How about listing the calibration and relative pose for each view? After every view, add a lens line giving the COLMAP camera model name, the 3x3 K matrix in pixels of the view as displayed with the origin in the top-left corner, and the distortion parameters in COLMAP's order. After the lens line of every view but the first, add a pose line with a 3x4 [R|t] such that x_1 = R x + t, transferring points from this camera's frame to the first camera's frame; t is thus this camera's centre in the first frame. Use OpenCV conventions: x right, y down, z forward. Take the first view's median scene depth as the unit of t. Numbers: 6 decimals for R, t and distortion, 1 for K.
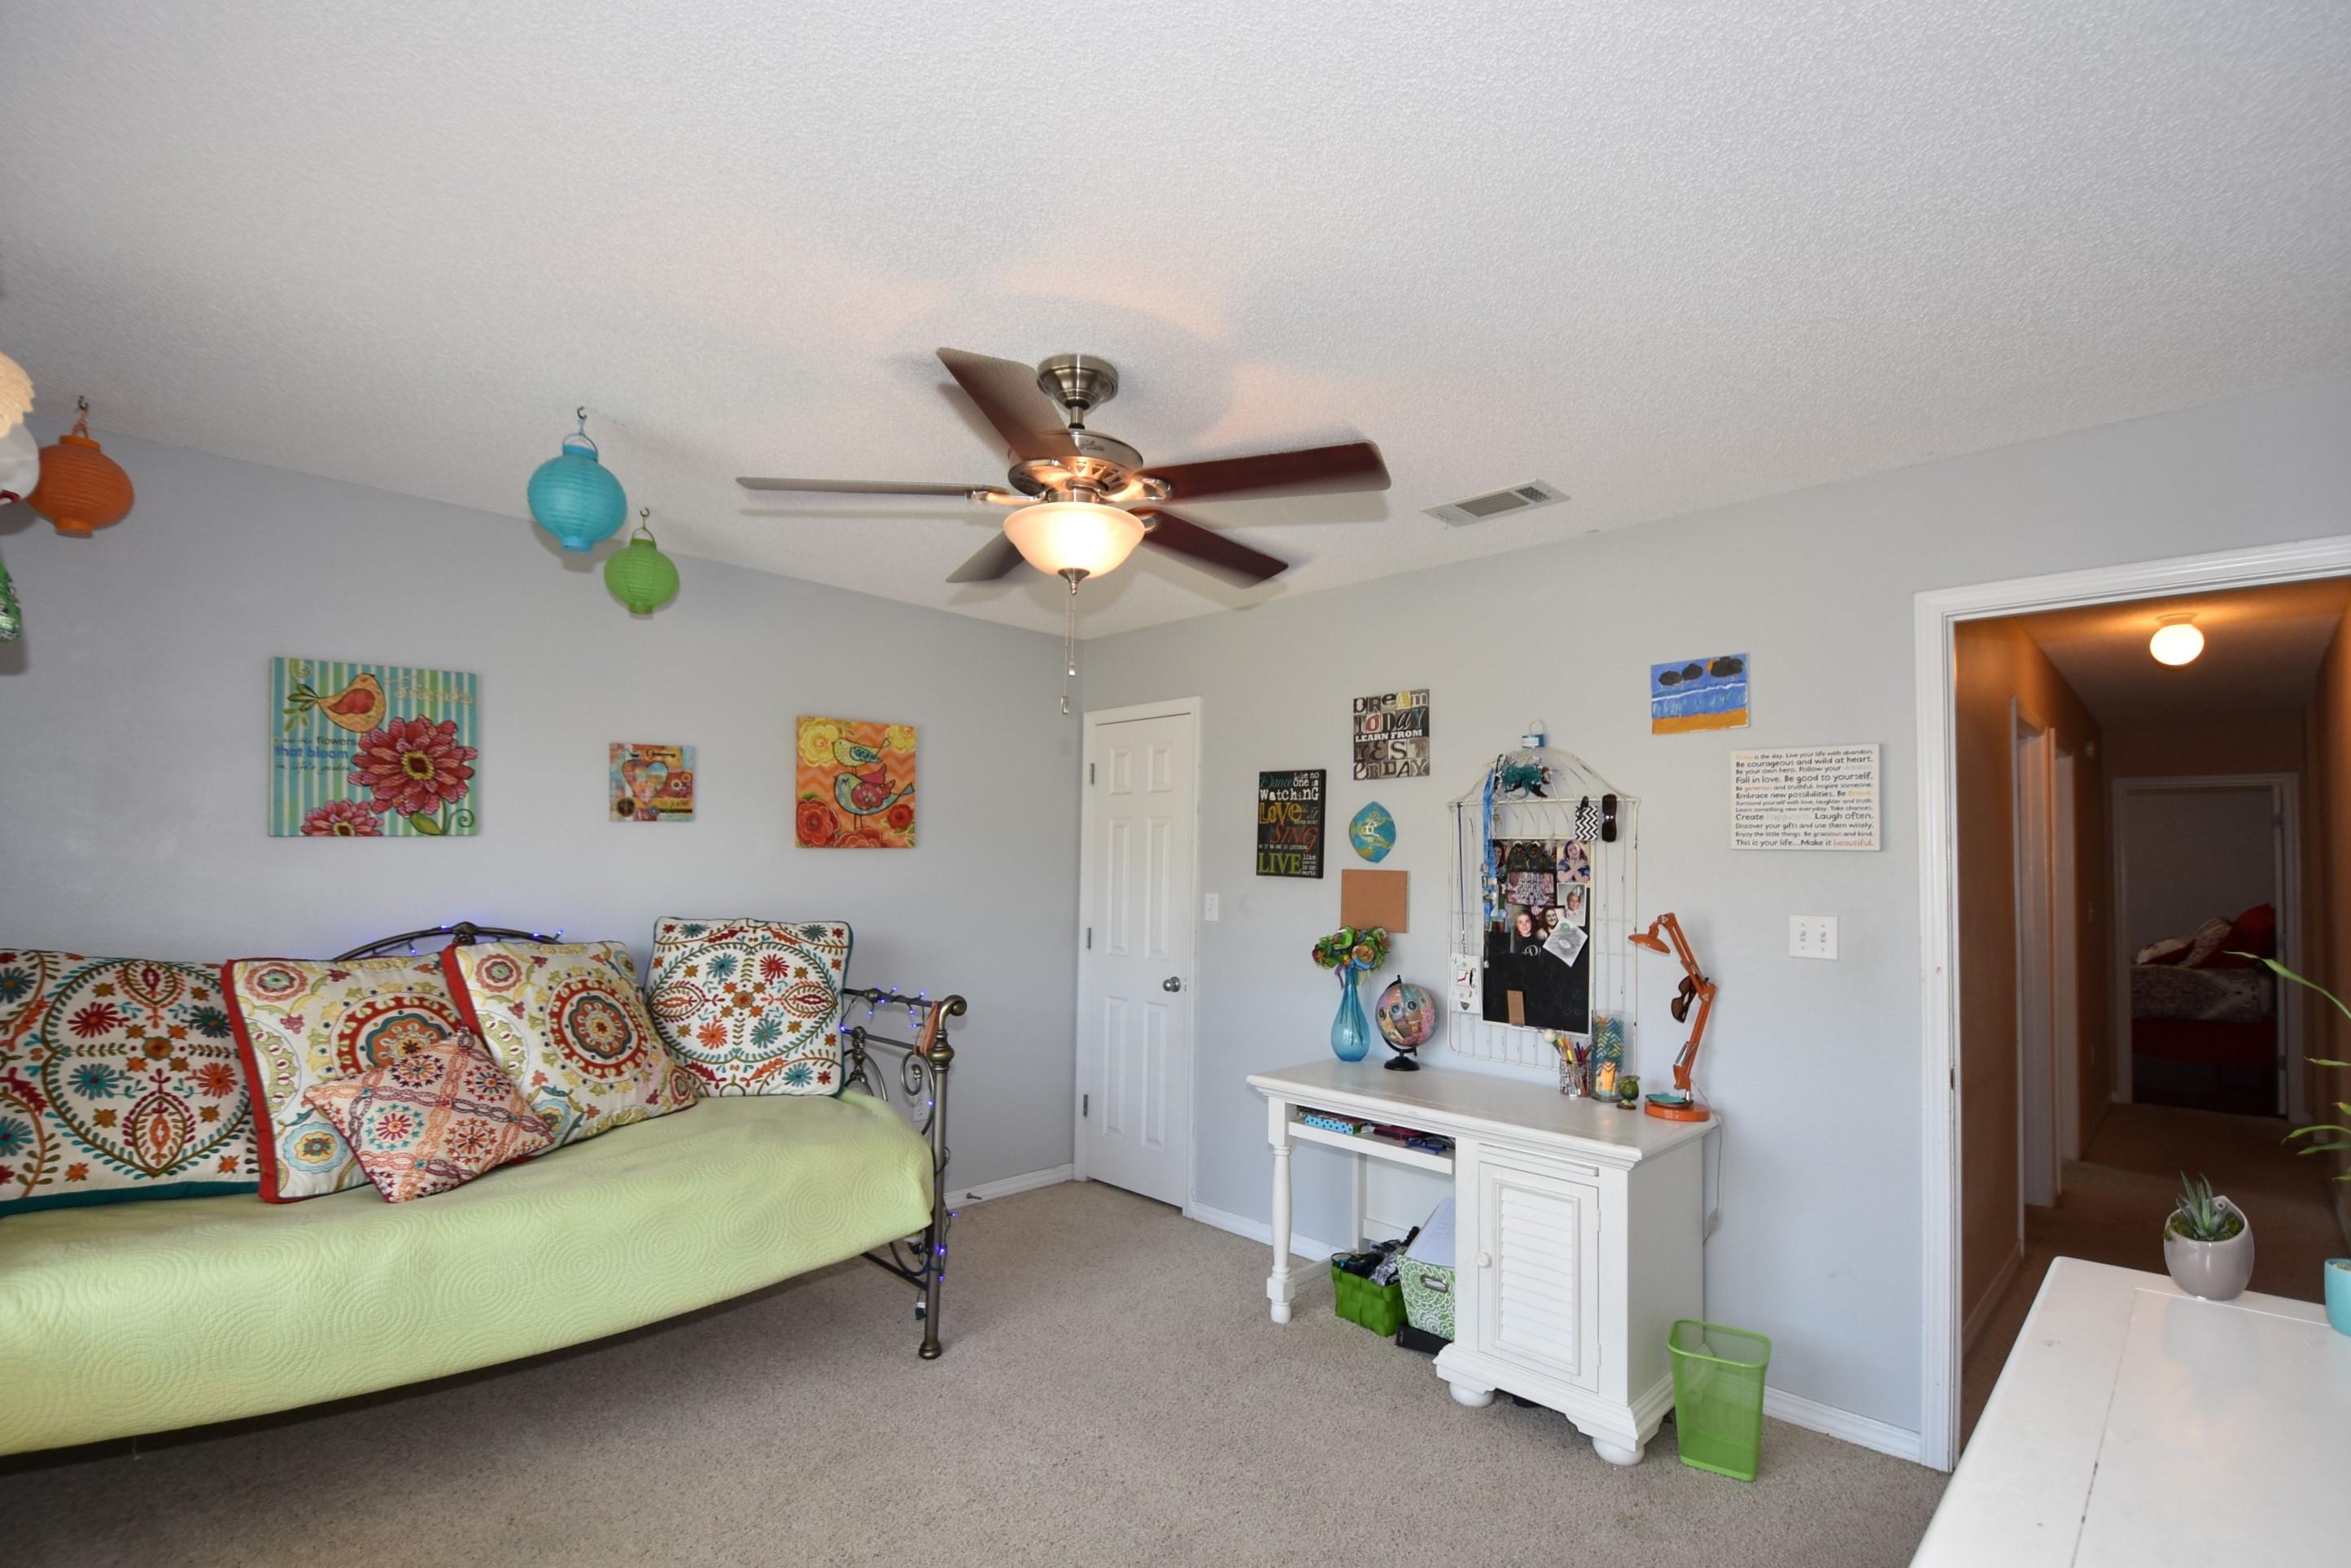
lens RADIAL K [[1028.0, 0, 1176.9], [0, 1028.0, 813.1], [0, 0, 1]] dist [0.008067, -0.017296]
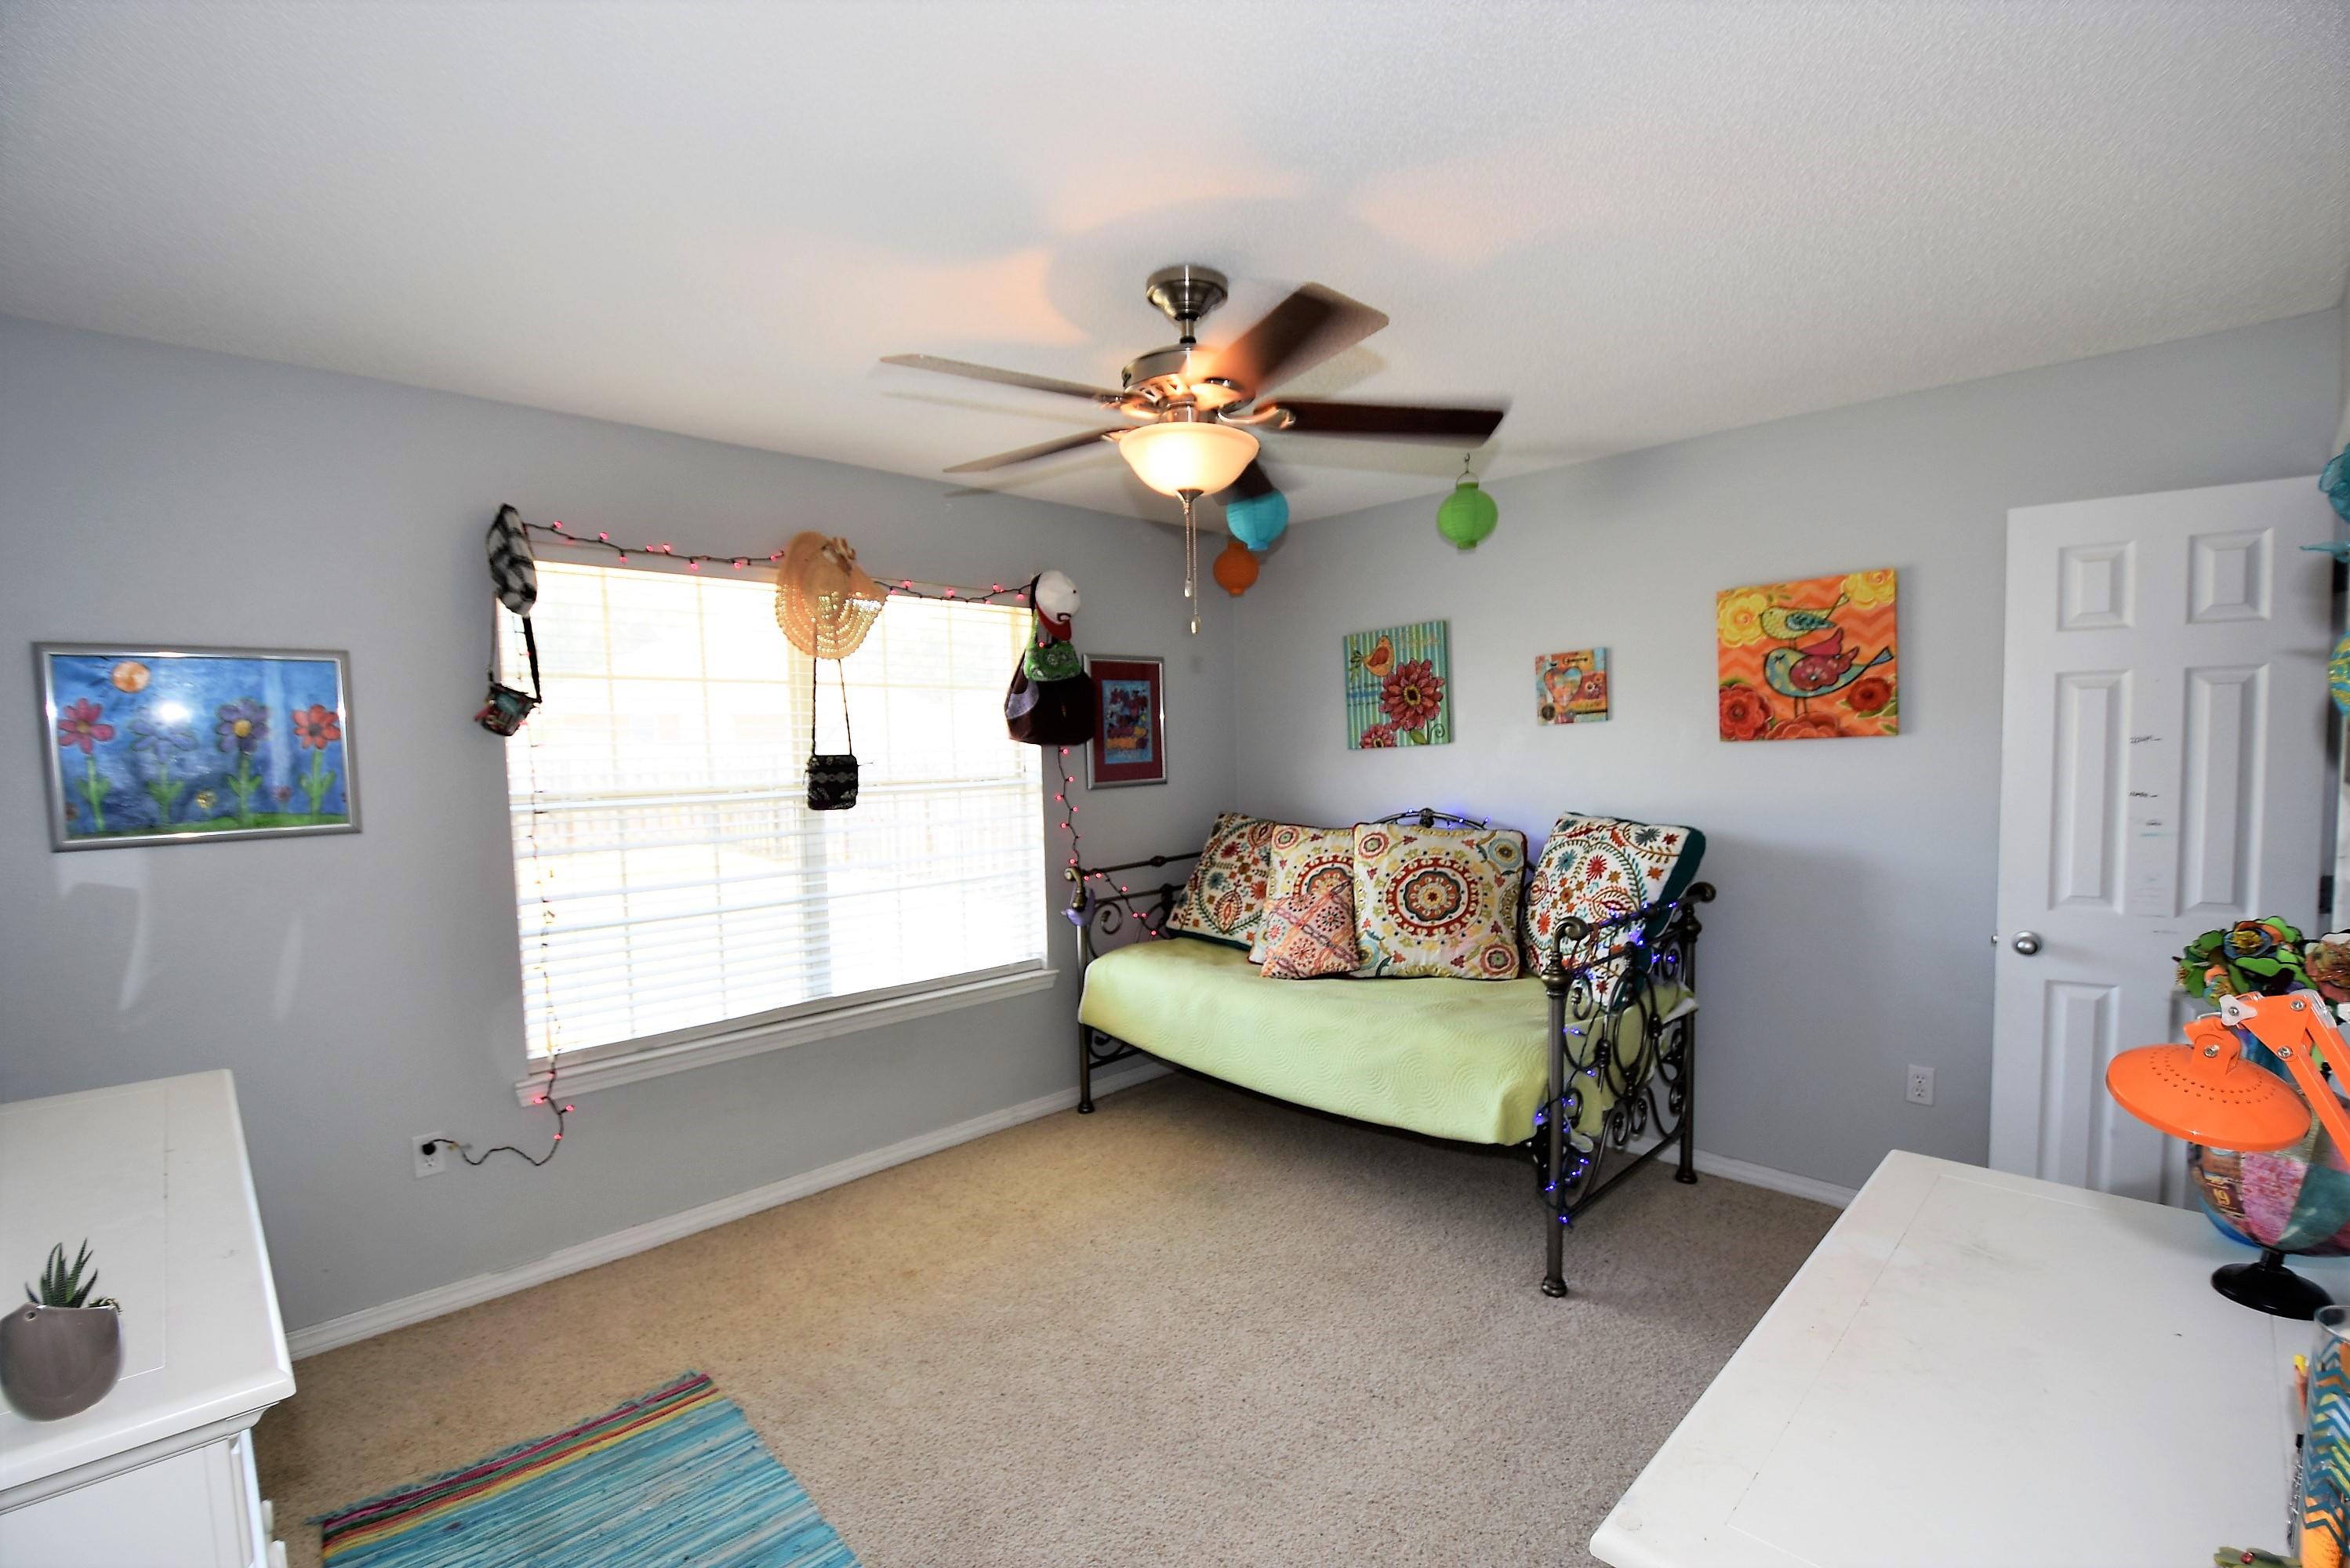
lens RADIAL K [[1027.5, 0, 1176.4], [0, 1027.5, 813.1], [0, 0, 1]] dist [0.008067, -0.017296]
pose [[-0.001686, 0.047022, -0.998892, 0.591735], [0.072122, 0.996298, 0.046779, 0.022005], [0.997394, -0.071963, -0.005071, 0.604299]]
